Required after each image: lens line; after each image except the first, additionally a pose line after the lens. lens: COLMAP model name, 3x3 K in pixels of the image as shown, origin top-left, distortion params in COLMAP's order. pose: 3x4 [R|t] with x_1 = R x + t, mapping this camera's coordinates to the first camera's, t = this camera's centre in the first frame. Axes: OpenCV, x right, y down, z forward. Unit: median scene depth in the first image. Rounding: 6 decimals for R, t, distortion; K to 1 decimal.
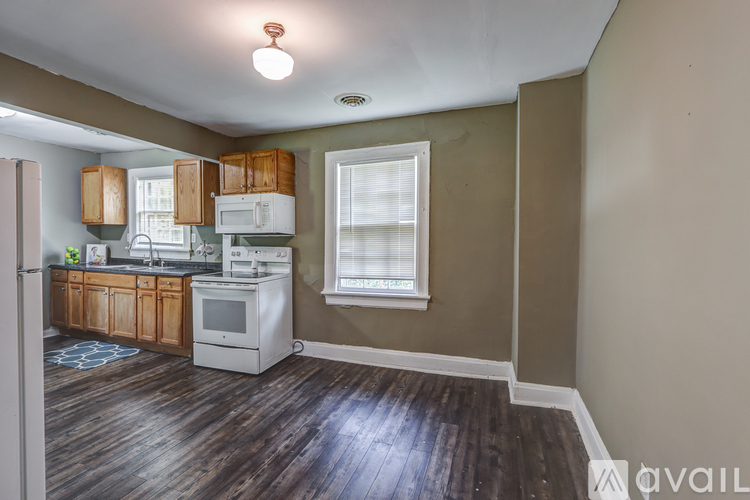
lens RADIAL K [[352.4, 0, 373.7], [0, 352.4, 244.3], [0, 0, 1]] dist [-0.015624, -0.000121]
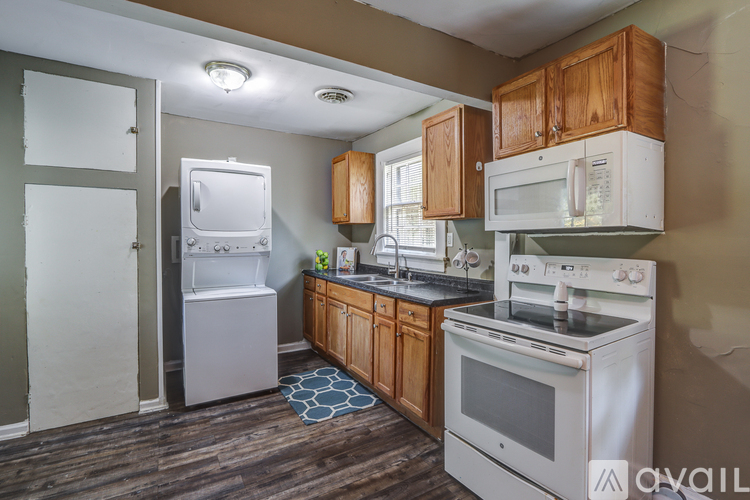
lens RADIAL K [[358.6, 0, 375.0], [0, 358.6, 250.0], [0, 0, 1]] dist [-0.016443, 0.000100]
pose [[0.769787, 0.014374, -0.638139, -0.216818], [-0.006621, 0.999872, 0.014535, -0.008195], [0.638267, -0.006963, 0.769784, 0.442797]]
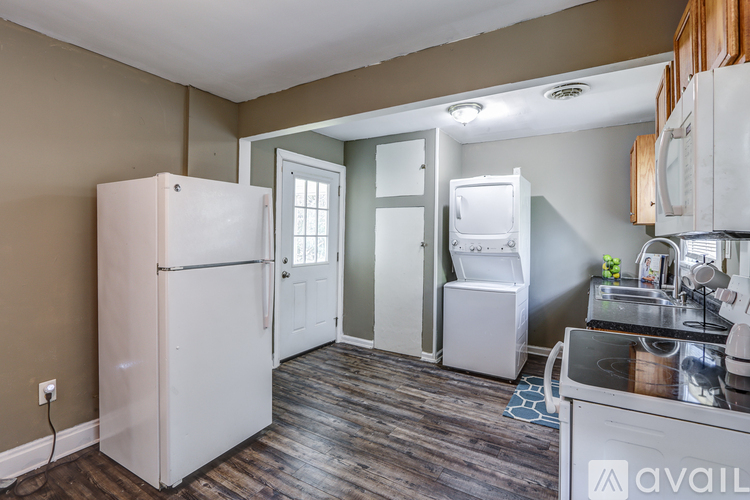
lens RADIAL K [[360.5, 0, 373.7], [0, 360.5, 240.1], [0, 0, 1]] dist [-0.016055, -0.000019]
pose [[-0.220225, 0.003746, -0.975442, 0.004163], [-0.029513, 0.999509, 0.010501, -0.021251], [0.975003, 0.031101, -0.220006, 0.743374]]
